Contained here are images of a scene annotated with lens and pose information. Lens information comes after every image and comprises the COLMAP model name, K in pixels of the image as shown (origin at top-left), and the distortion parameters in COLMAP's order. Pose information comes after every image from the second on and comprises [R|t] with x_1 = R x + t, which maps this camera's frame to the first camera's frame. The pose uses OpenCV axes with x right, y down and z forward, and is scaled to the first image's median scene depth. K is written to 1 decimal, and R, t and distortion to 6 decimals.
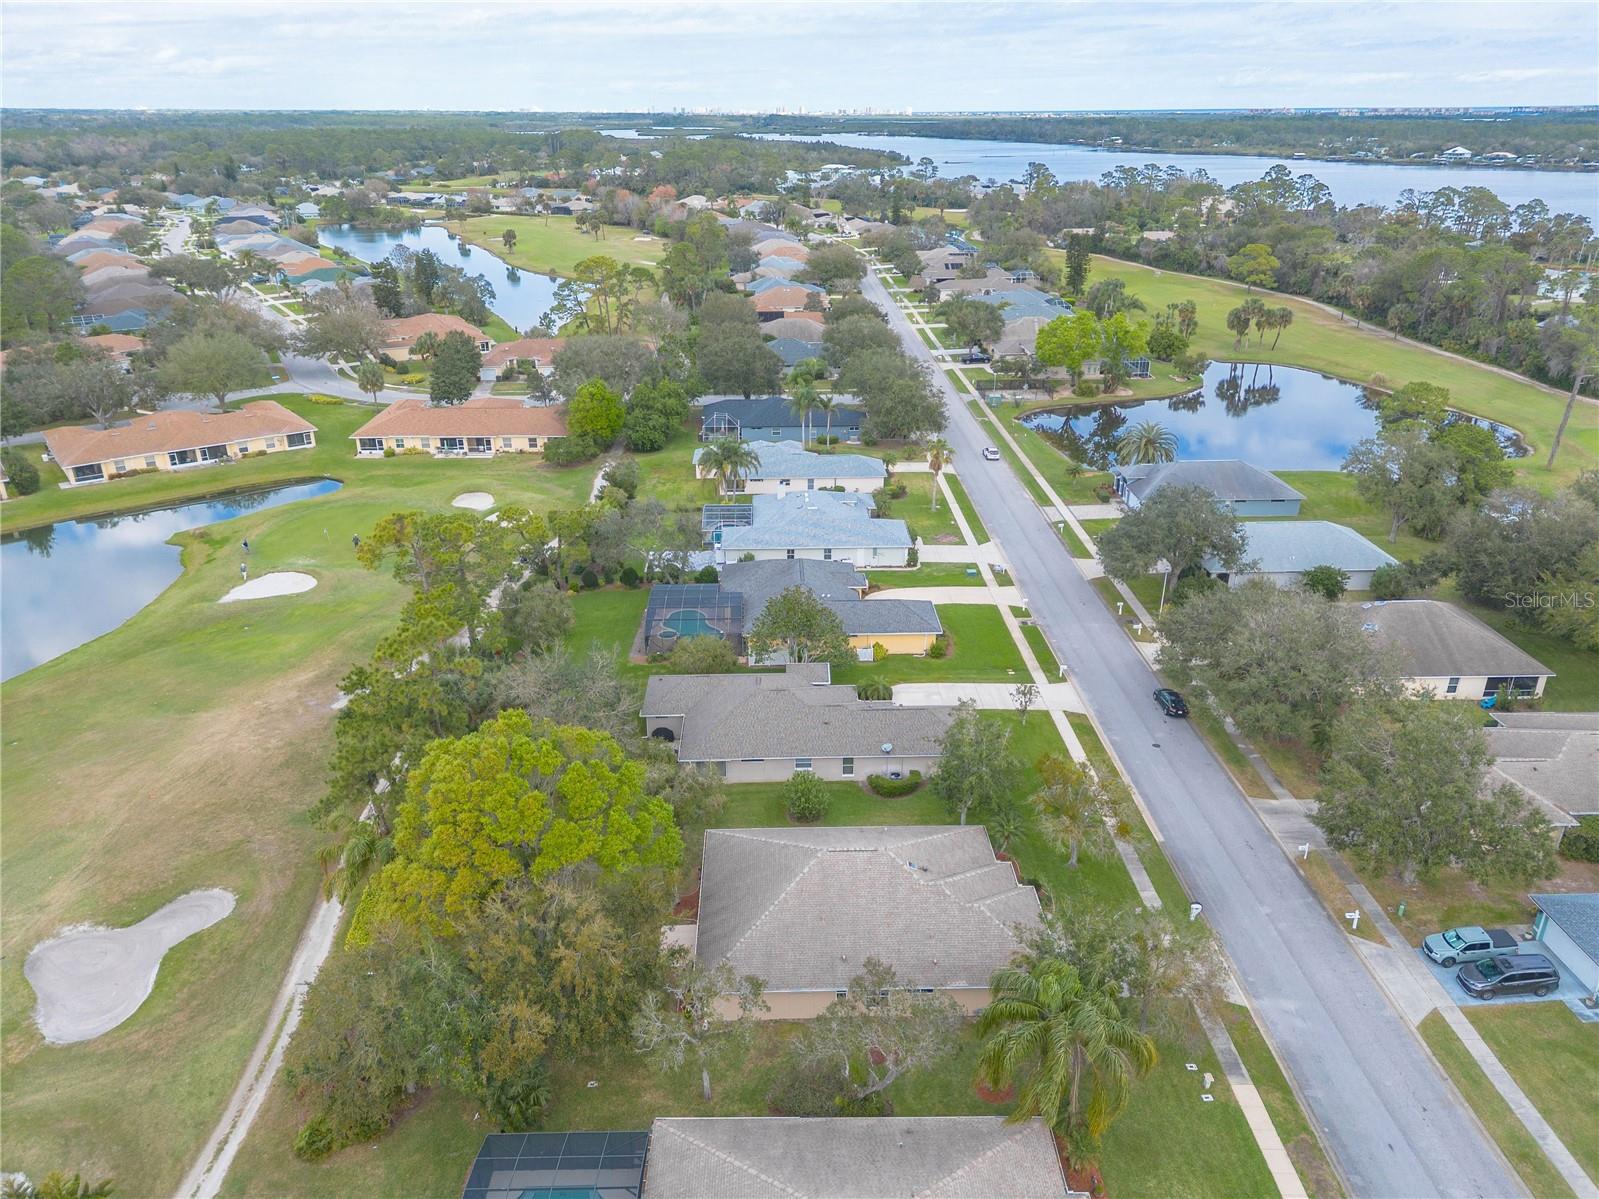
lens RADIAL K [[1115.8, 0, 806.4], [0, 1115.8, 628.8], [0, 0, 1]] dist [0.073756, -0.062808]
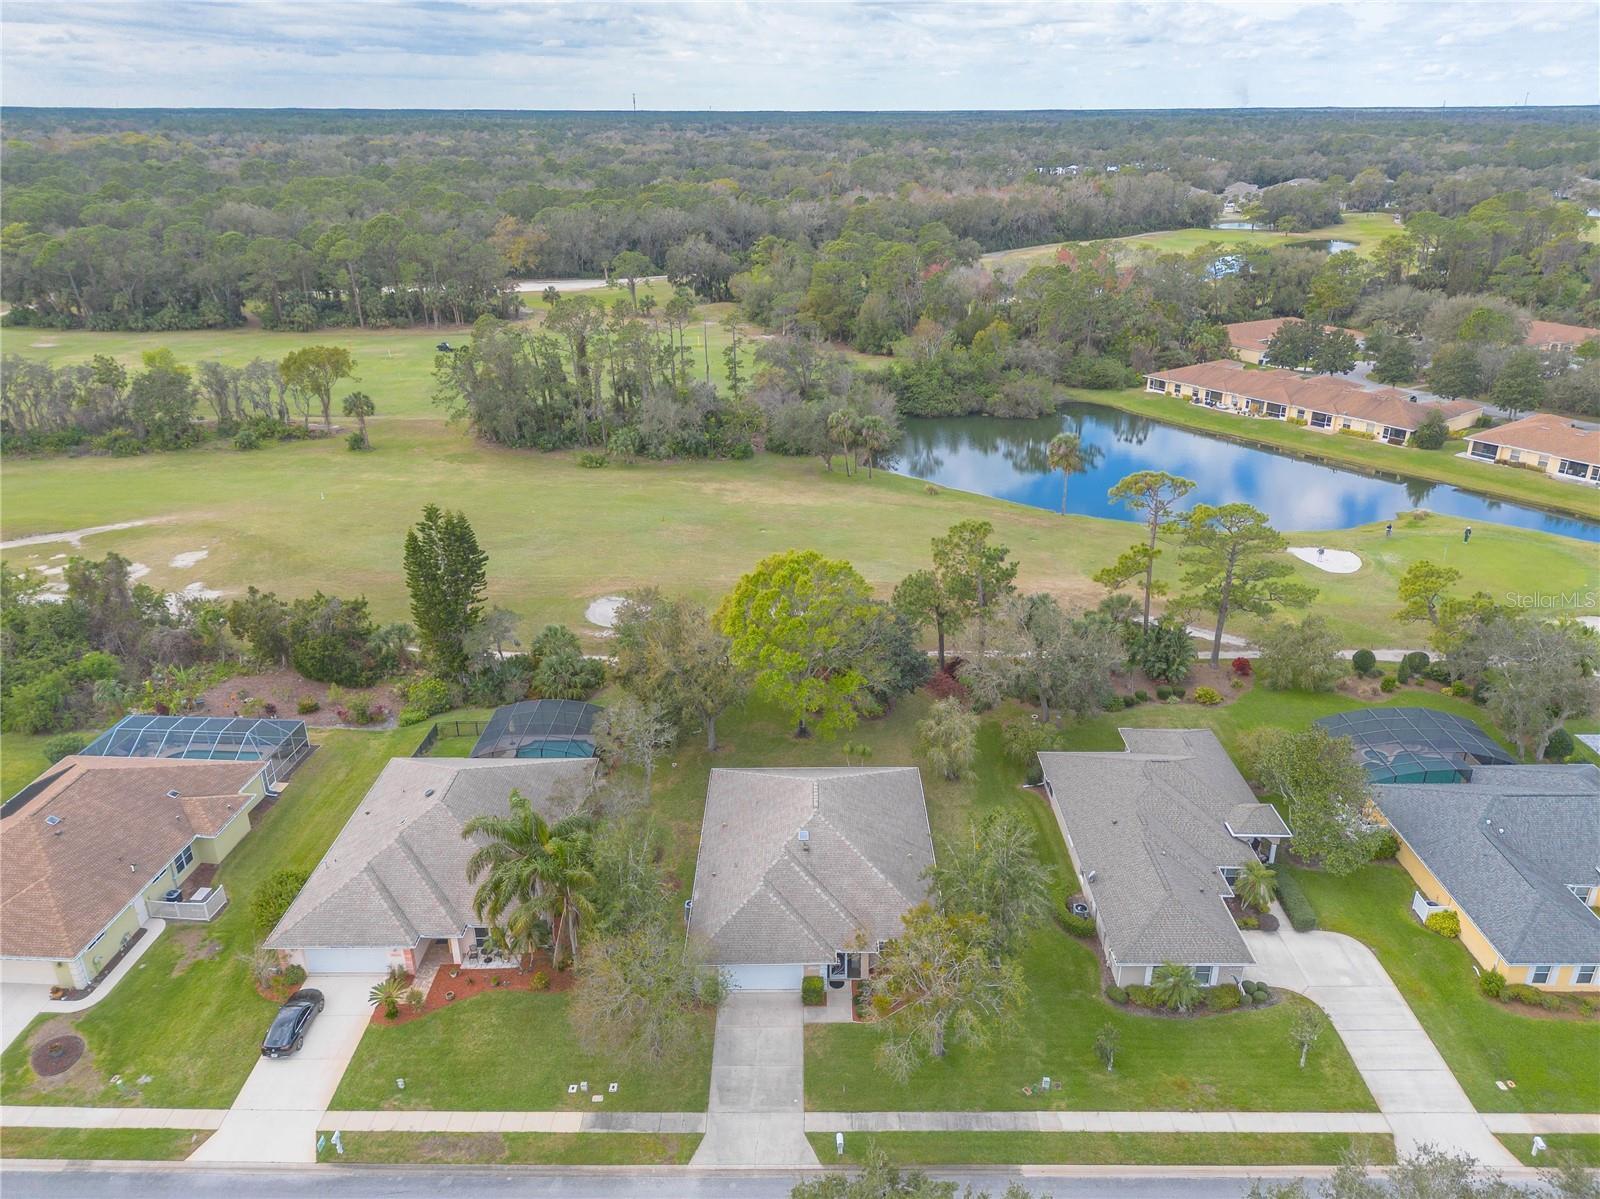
lens RADIAL K [[1116.5, 0, 806.9], [0, 1116.5, 628.8], [0, 0, 1]] dist [0.073756, -0.062808]
pose [[-0.031457, 0.421759, -0.906162, 0.426000], [-0.421369, 0.816512, 0.394660, -0.157935], [0.906344, 0.394243, 0.152031, 0.344250]]
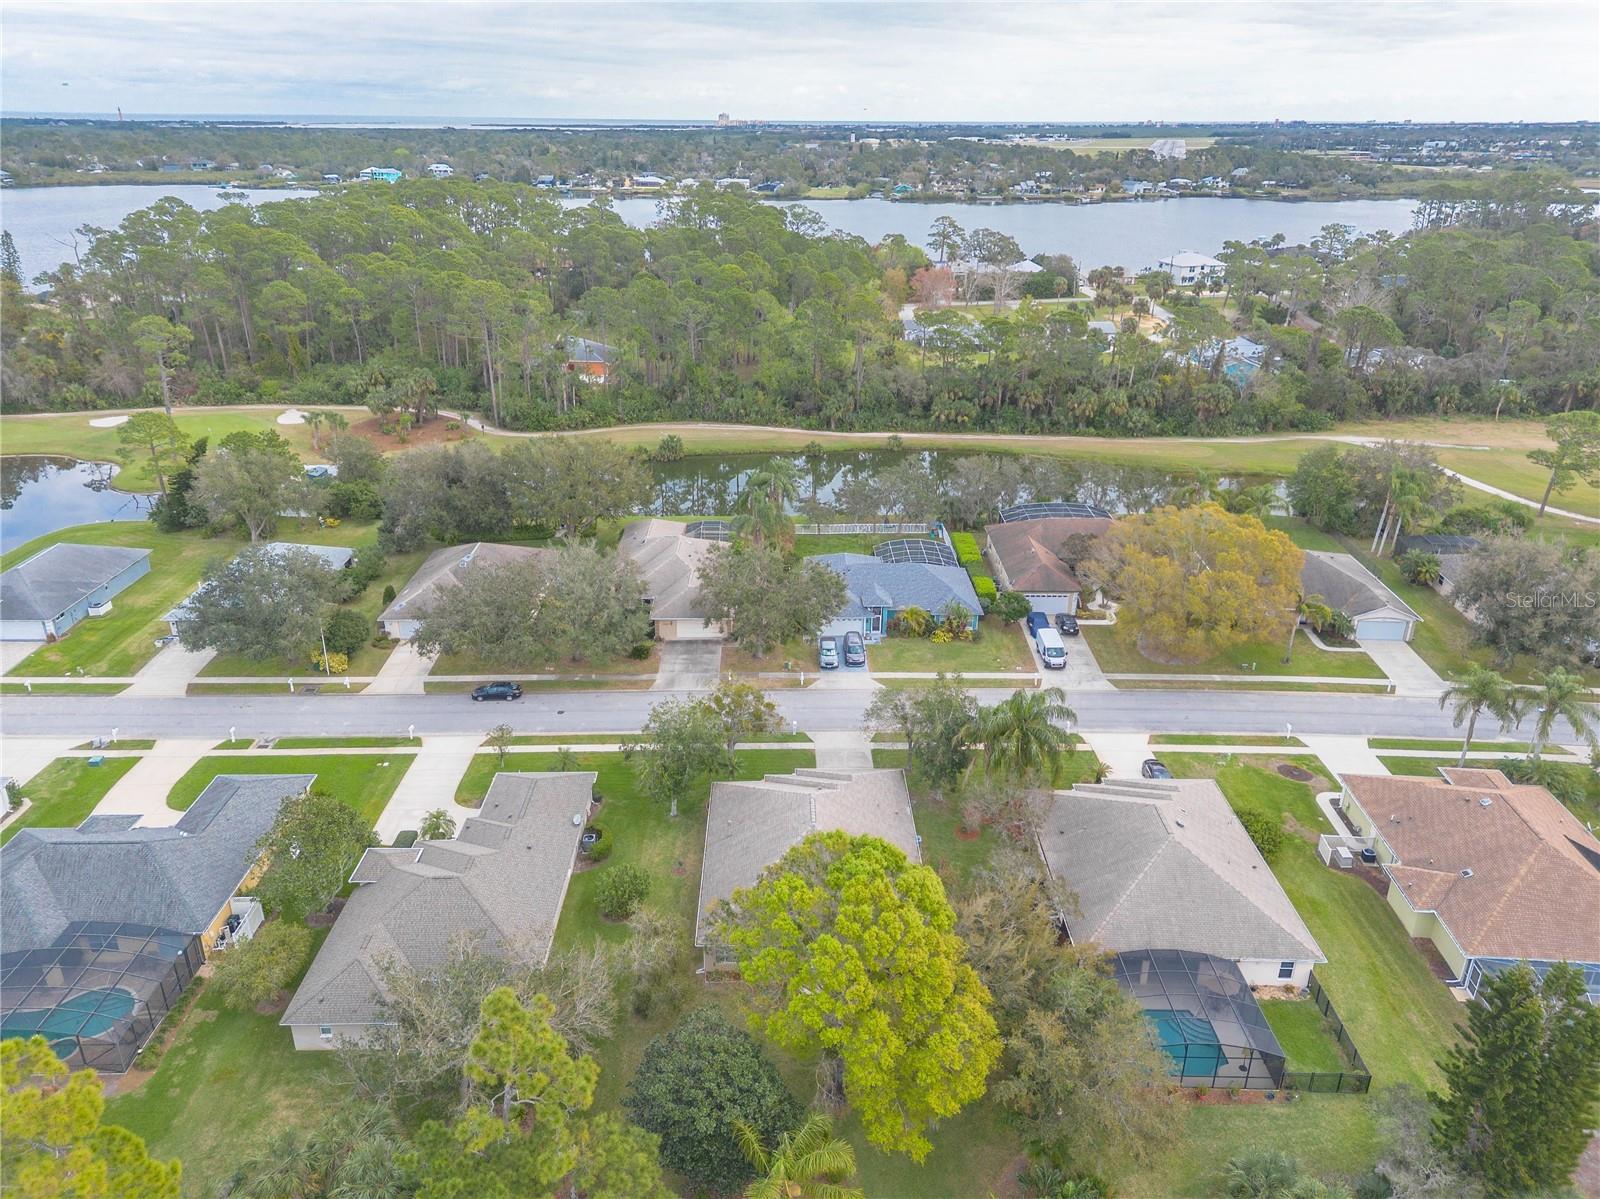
lens RADIAL K [[1119.6, 0, 800.0], [0, 1119.6, 599.5], [0, 0, 1]] dist [0.109967, -0.123874]
pose [[0.016159, -0.388996, 0.921098, -0.423194], [0.413830, 0.841214, 0.348000, -0.176927], [-0.910211, 0.375555, 0.174572, 0.327978]]
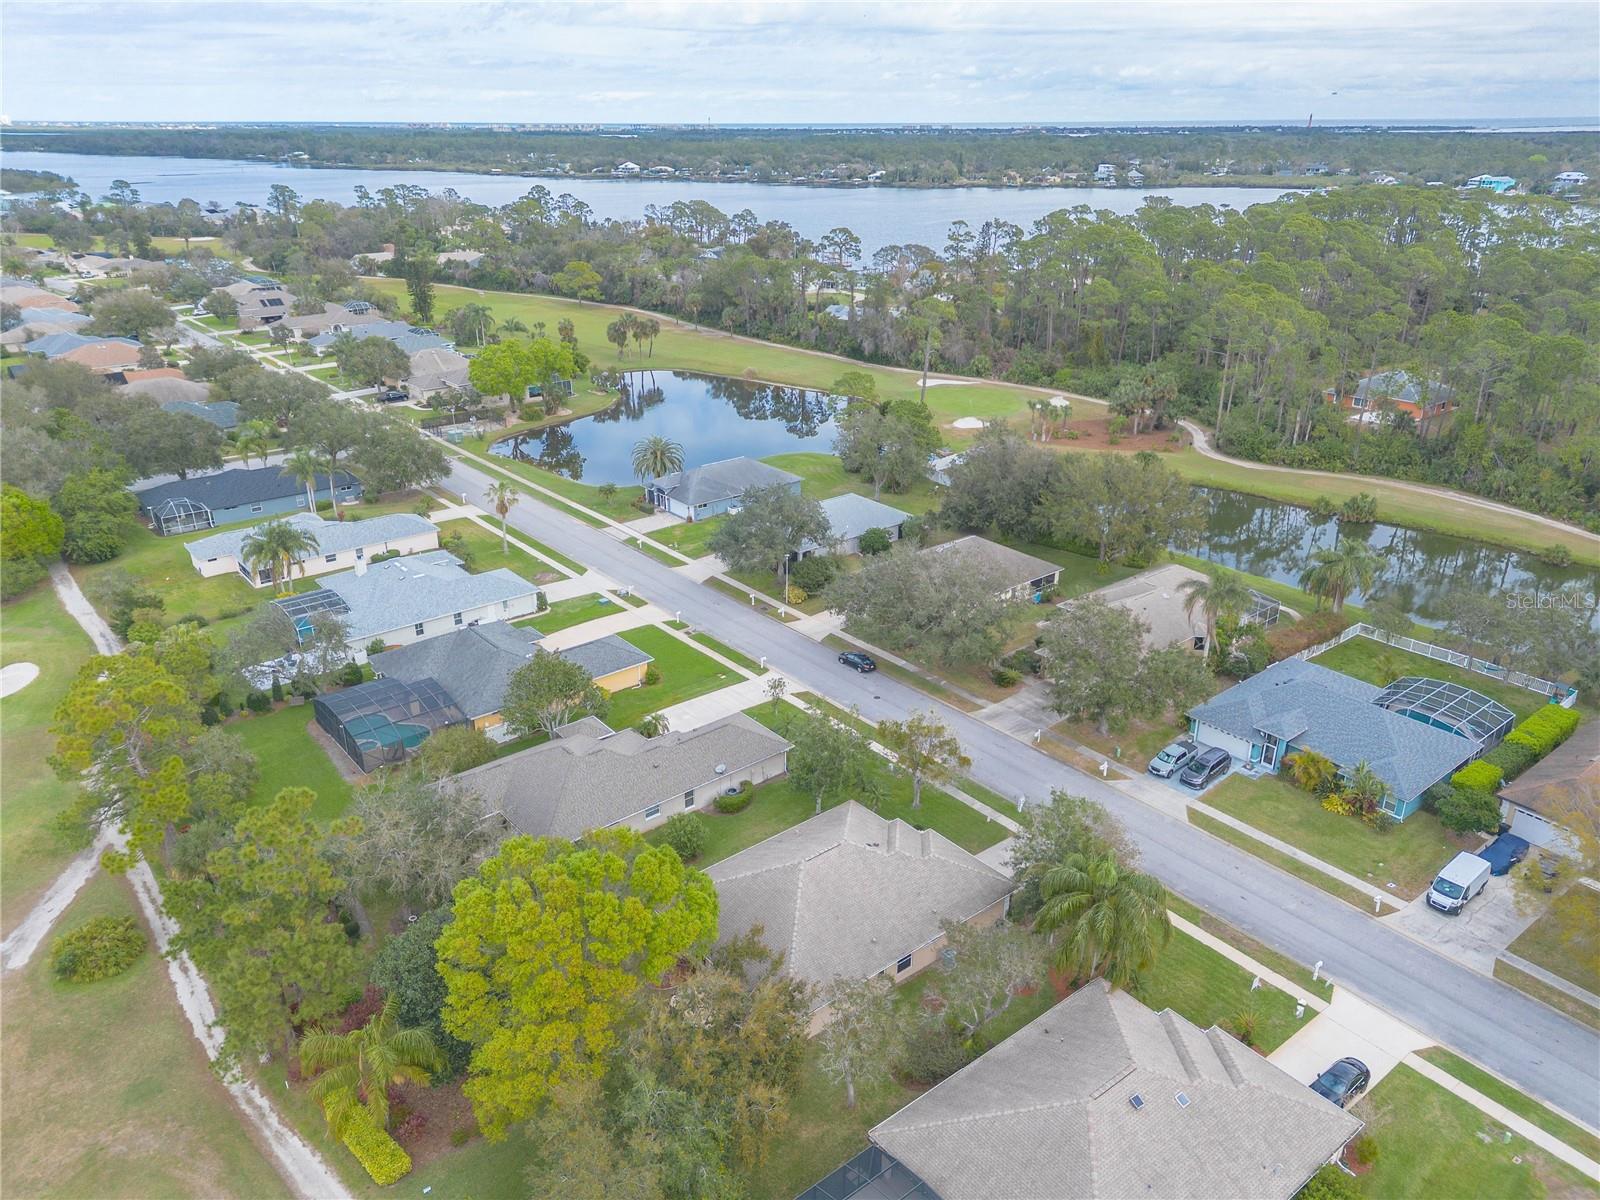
lens RADIAL K [[1116.5, 0, 806.9], [0, 1116.5, 629.3], [0, 0, 1]] dist [0.073756, -0.062808]
pose [[0.792016, -0.250618, 0.556688, -0.236156], [0.255840, 0.964176, 0.070076, -0.041520], [-0.554307, 0.086921, 0.827761, 0.036949]]
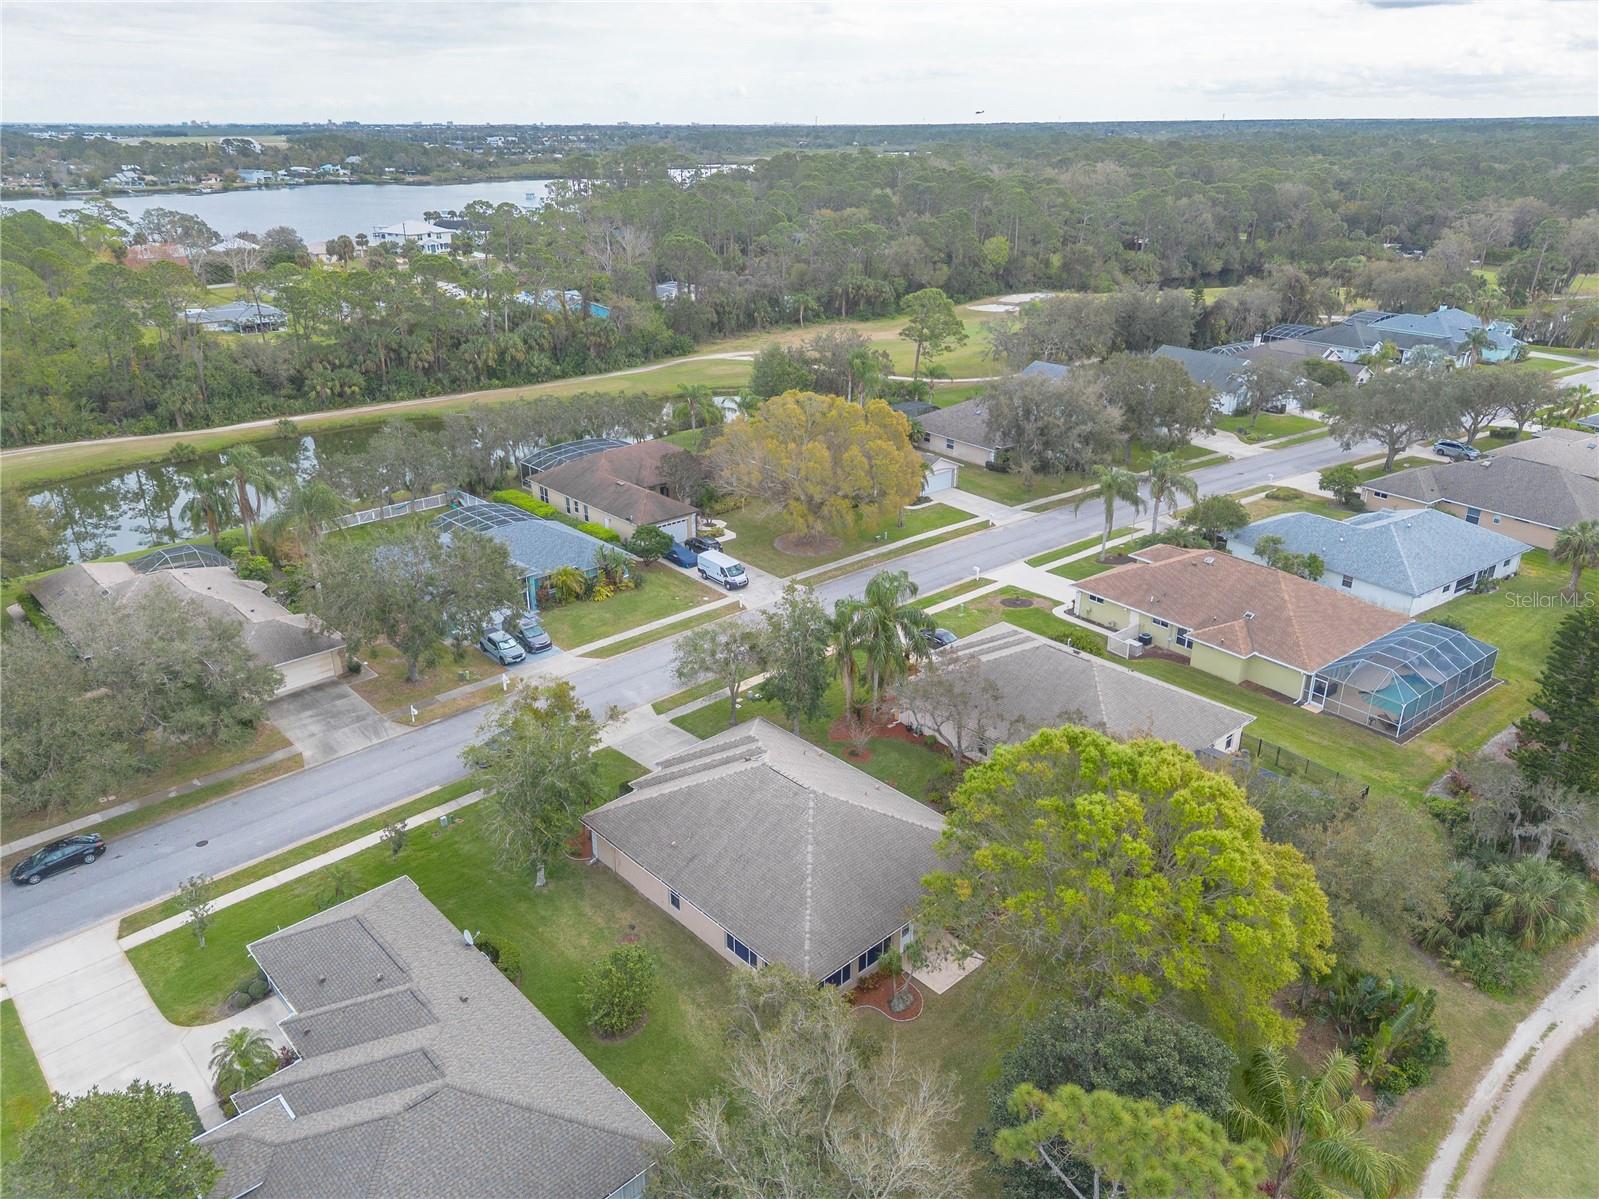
lens RADIAL K [[1118.9, 0, 799.5], [0, 1118.9, 599.5], [0, 0, 1]] dist [0.109967, -0.123874]
pose [[-0.652327, -0.292079, 0.699399, -0.247990], [0.322442, 0.728157, 0.604829, -0.201216], [-0.685931, 0.620062, -0.380818, 0.561110]]
